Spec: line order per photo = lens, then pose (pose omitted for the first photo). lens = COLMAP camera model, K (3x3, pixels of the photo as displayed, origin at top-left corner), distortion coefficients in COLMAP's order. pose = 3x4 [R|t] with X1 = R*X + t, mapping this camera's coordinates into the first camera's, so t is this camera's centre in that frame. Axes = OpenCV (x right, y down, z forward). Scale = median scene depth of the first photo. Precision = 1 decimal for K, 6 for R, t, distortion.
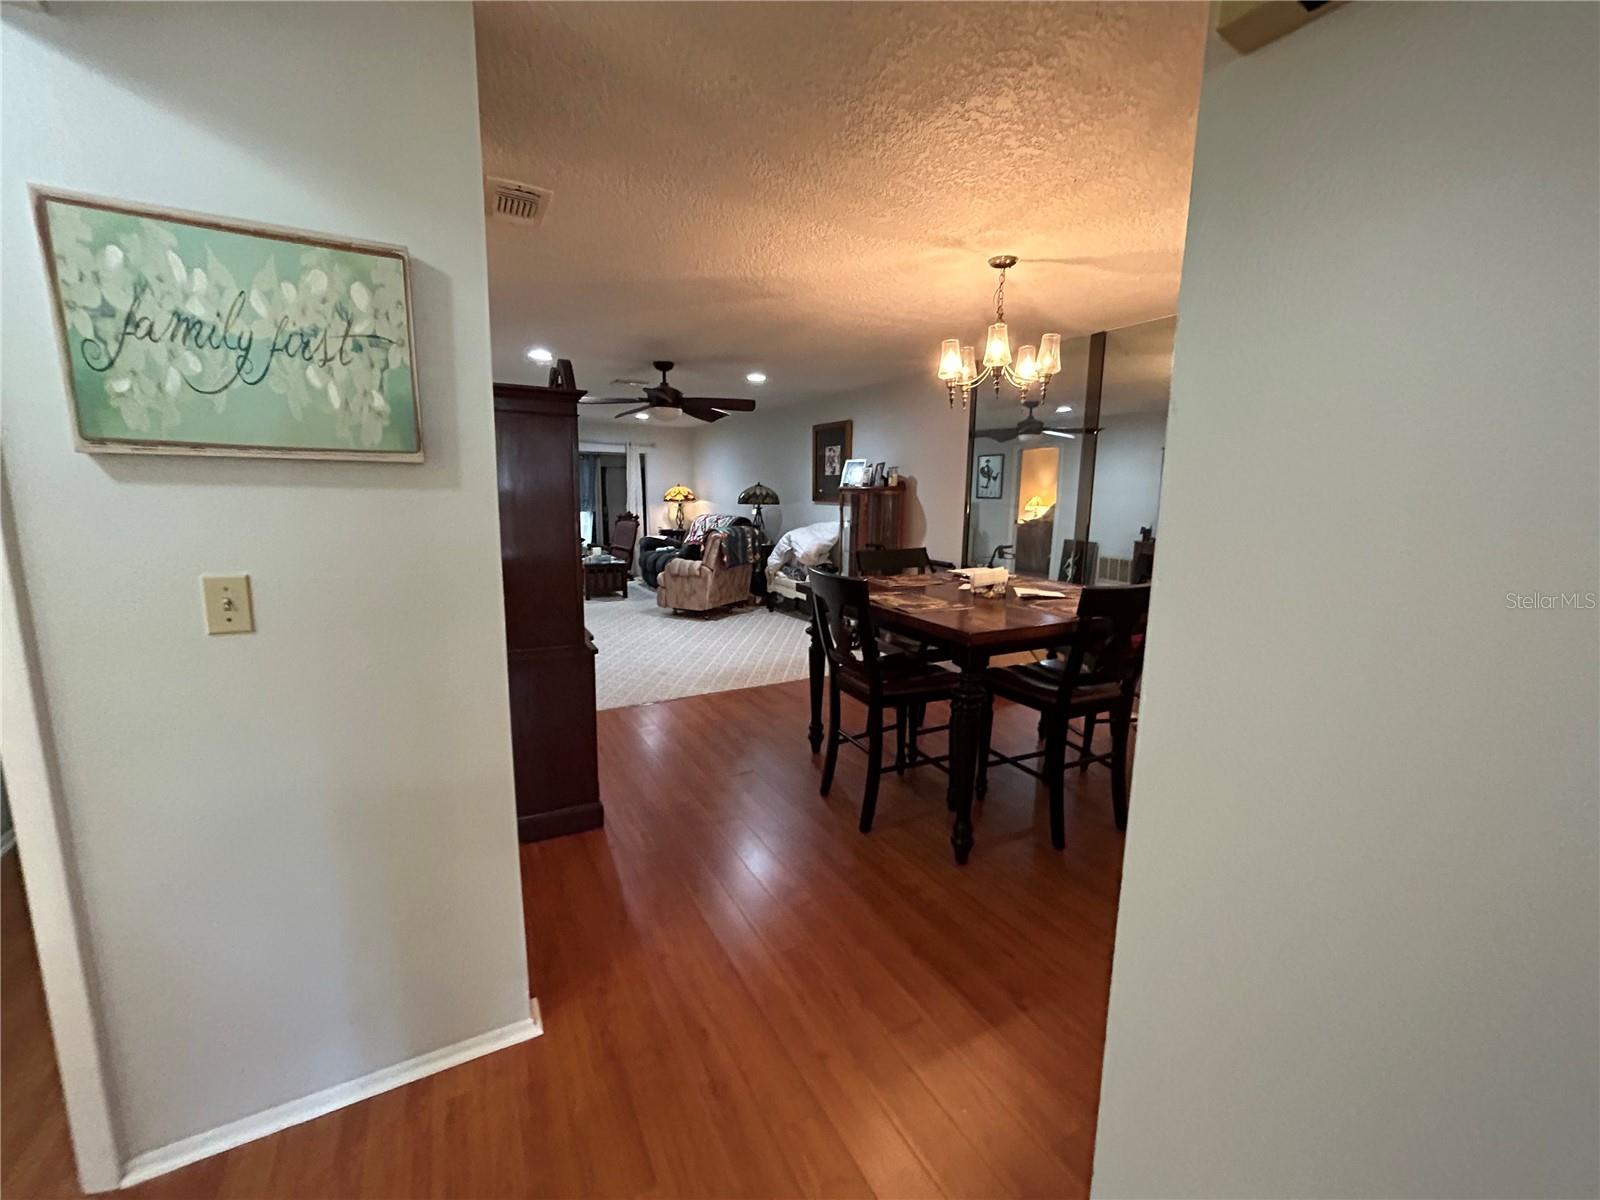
lens RADIAL K [[643.3, 0, 795.2], [0, 643.3, 599.4], [0, 0, 1]] dist [0.002580, -0.000206]
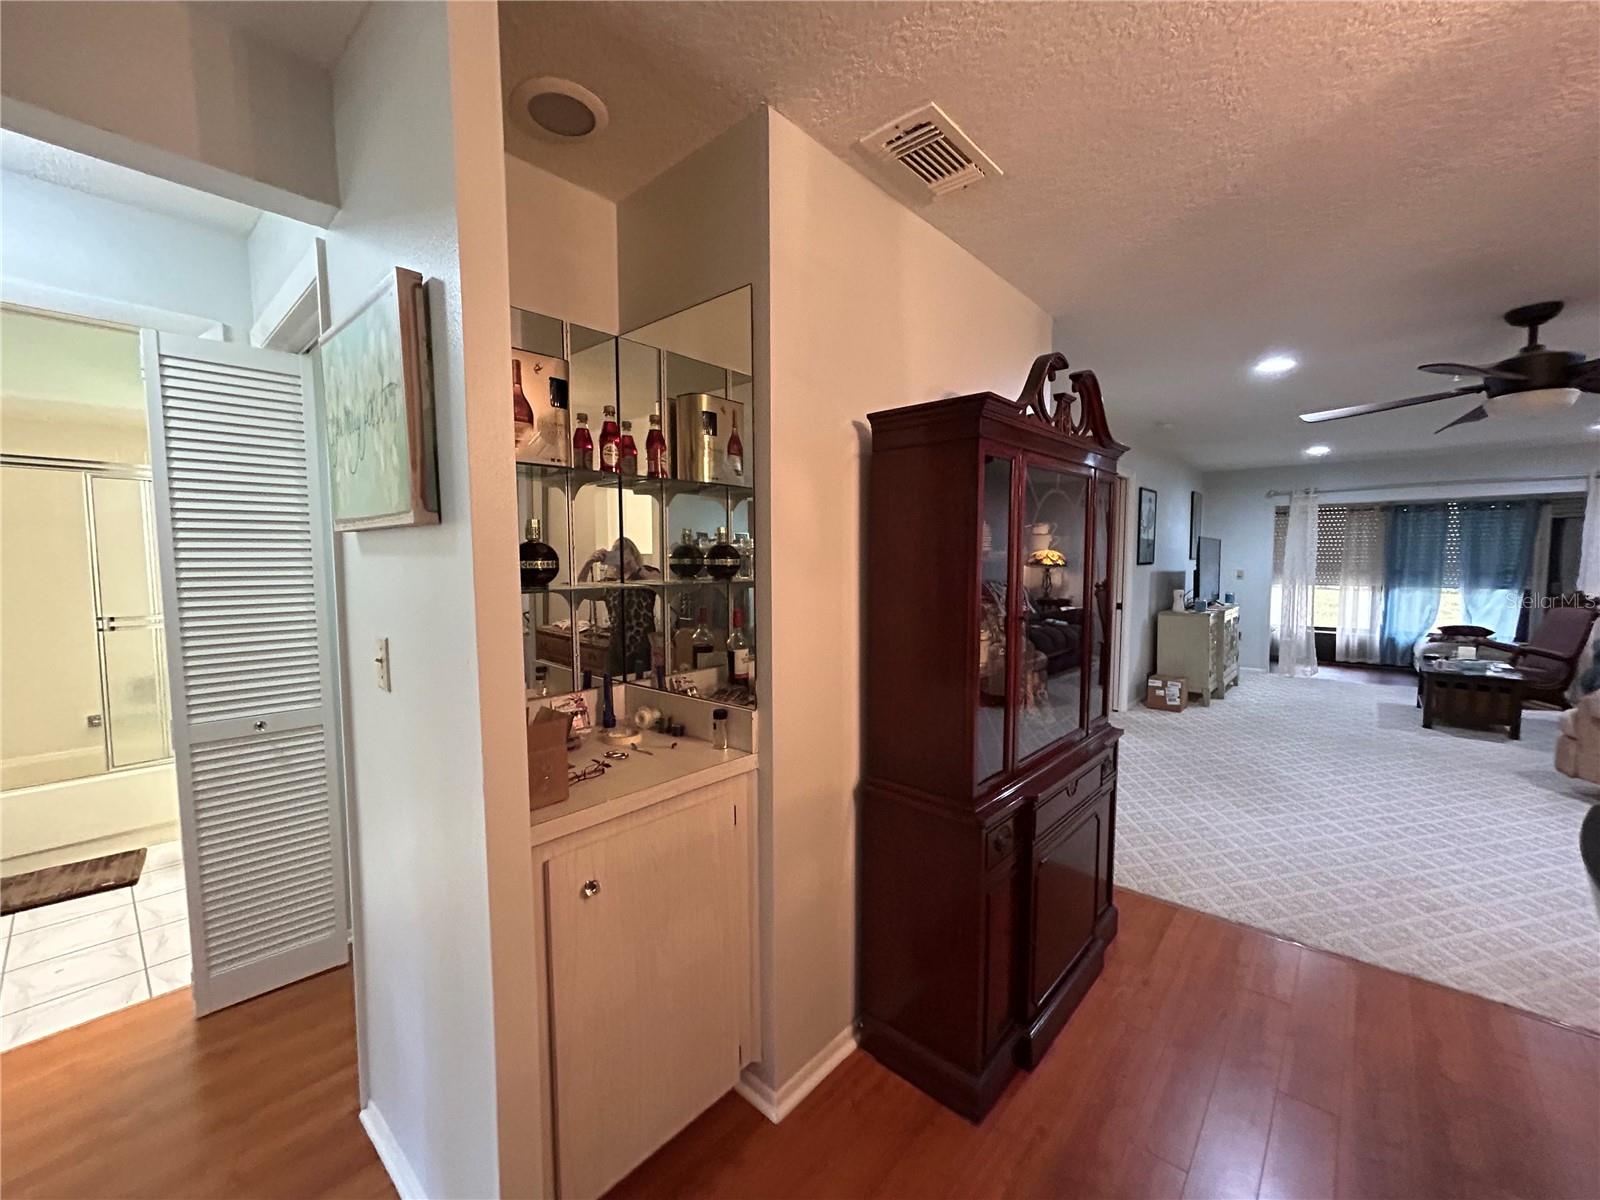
lens RADIAL K [[641.0, 0, 804.5], [0, 641.0, 597.7], [0, 0, 1]] dist [-0.000518, 0.000027]
pose [[0.337484, 0.042784, -0.940358, 0.067522], [-0.146327, 0.989208, -0.007508, -0.036381], [0.929889, 0.140134, 0.340103, 0.232806]]
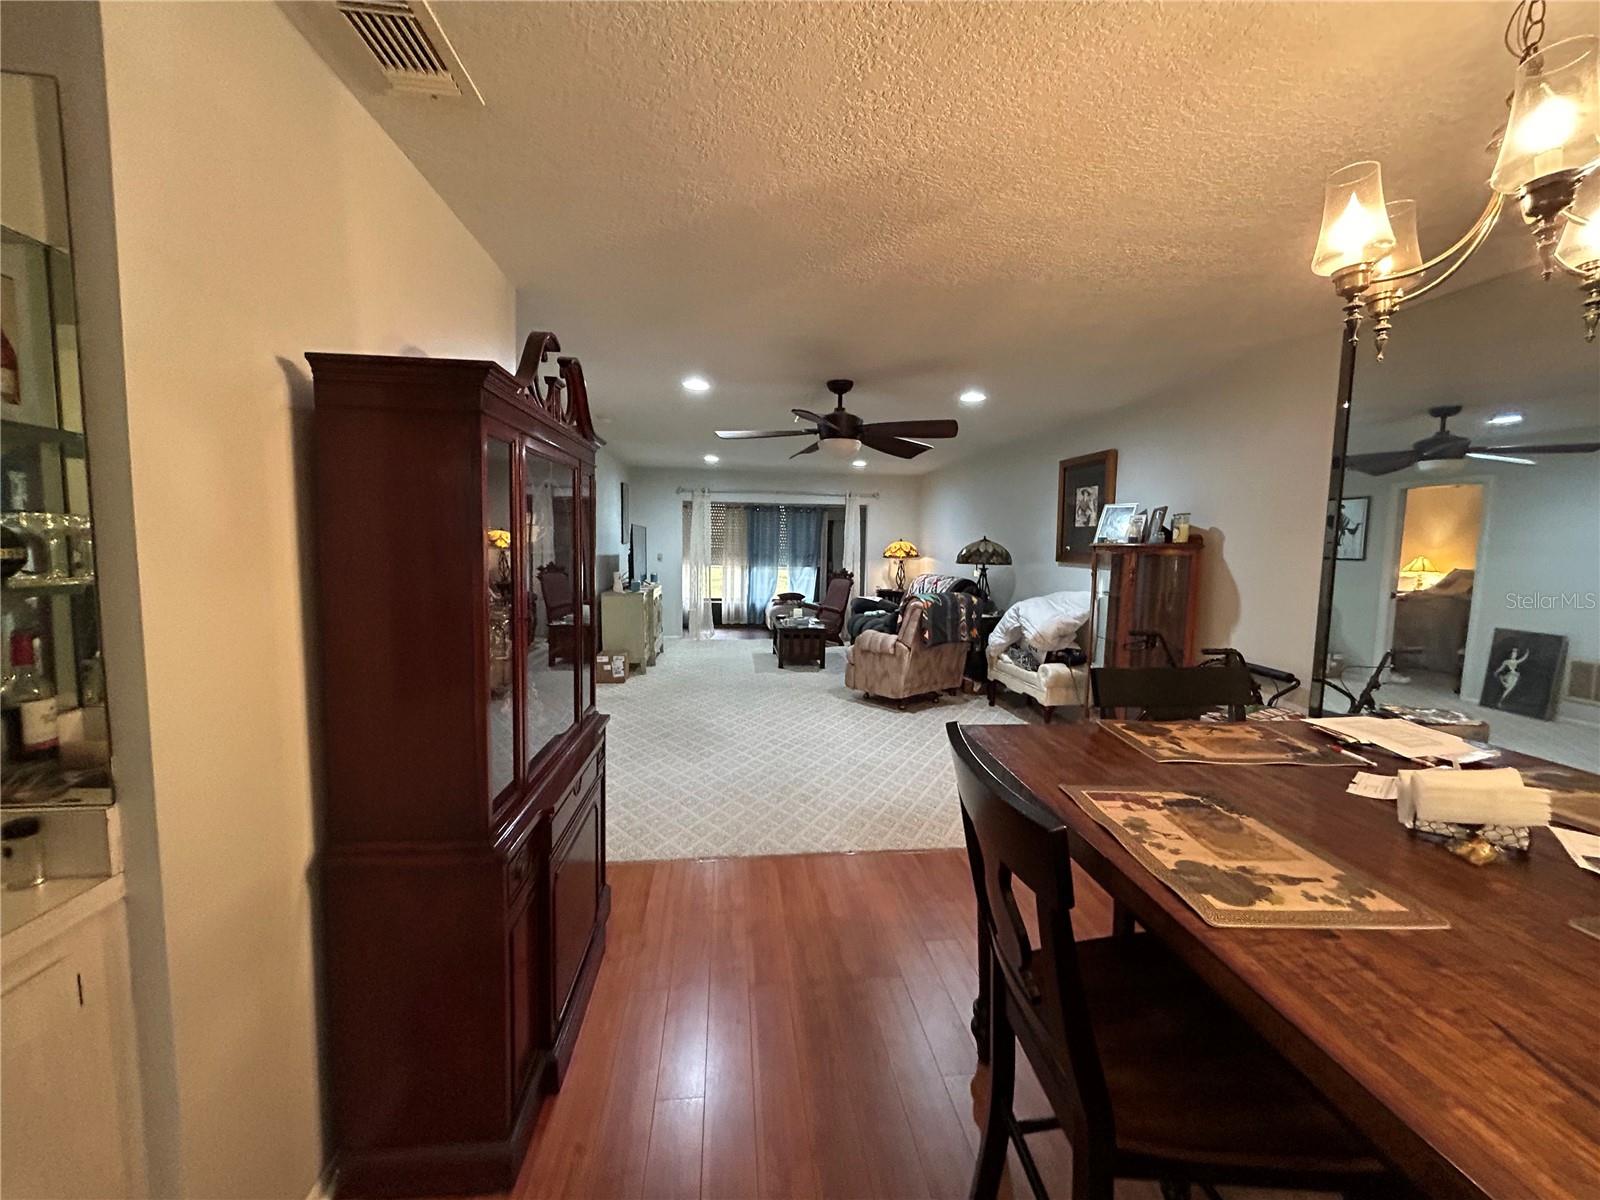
lens RADIAL K [[639.5, 0, 798.9], [0, 639.5, 598.4], [0, 0, 1]] dist [0.001471, -0.000356]
pose [[0.923641, 0.037890, -0.381380, 0.037653], [-0.069534, 0.995153, -0.069532, -0.040926], [0.376897, 0.090741, 0.921800, 0.224103]]
